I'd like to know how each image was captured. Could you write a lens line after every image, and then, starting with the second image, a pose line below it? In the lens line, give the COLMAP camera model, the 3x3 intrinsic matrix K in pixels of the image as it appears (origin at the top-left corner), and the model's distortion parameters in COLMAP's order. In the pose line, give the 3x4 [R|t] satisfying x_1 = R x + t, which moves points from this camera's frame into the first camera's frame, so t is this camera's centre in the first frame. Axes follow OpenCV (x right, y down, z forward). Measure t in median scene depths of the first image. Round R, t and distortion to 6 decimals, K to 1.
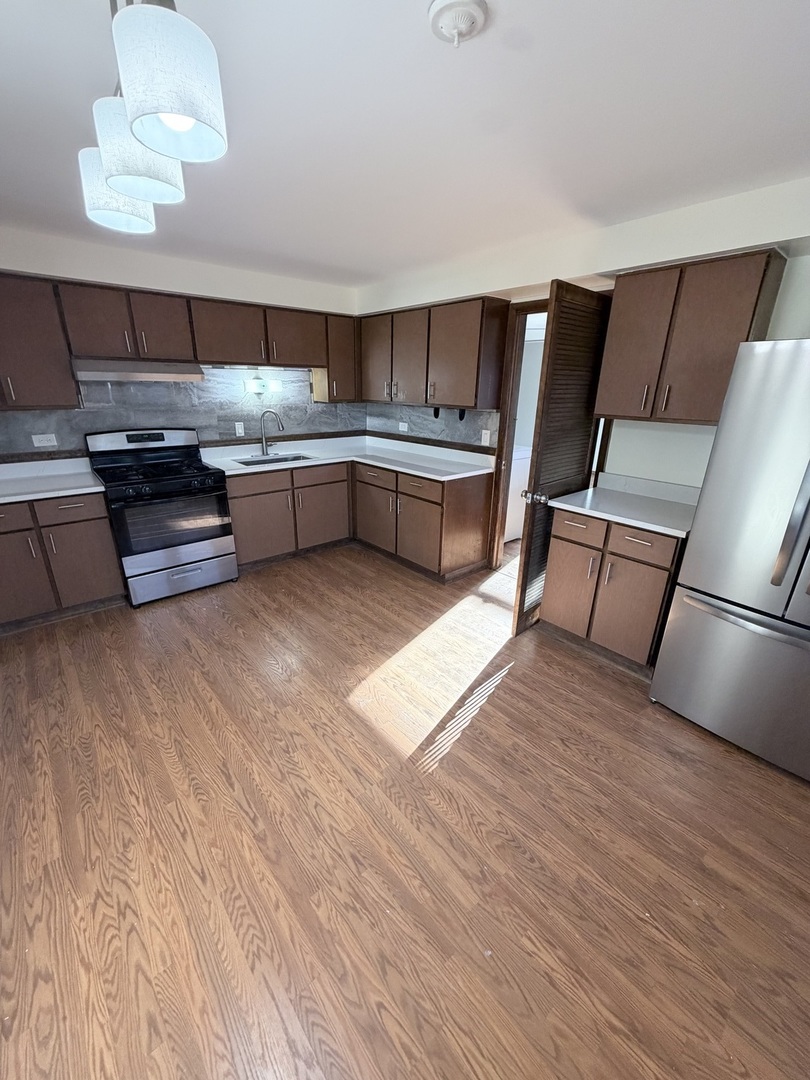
lens RADIAL K [[431.6, 0, 407.9], [0, 431.6, 542.5], [0, 0, 1]] dist [0.000827, 0.000923]
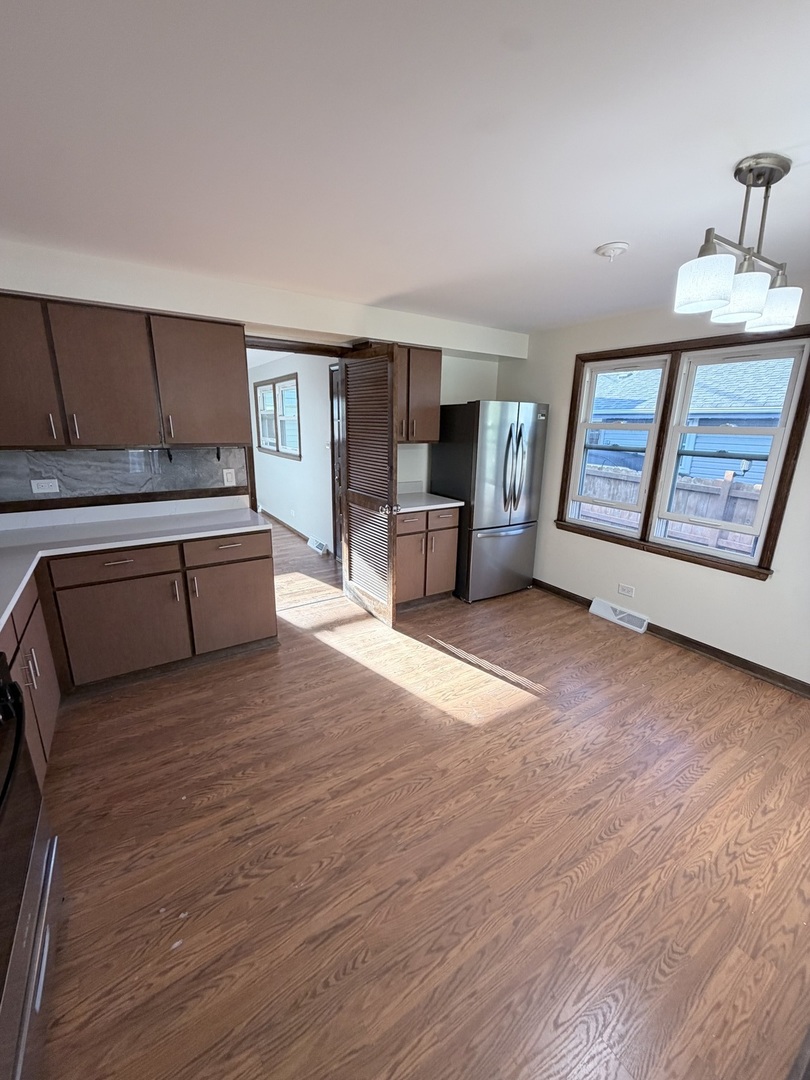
lens RADIAL K [[431.6, 0, 406.6], [0, 431.6, 536.9], [0, 0, 1]] dist [0.000827, 0.000923]
pose [[0.134590, -0.271074, 0.953103, -1.265886], [0.327445, 0.919987, 0.215416, -0.398151], [-0.935236, 0.283096, 0.212583, 1.002919]]
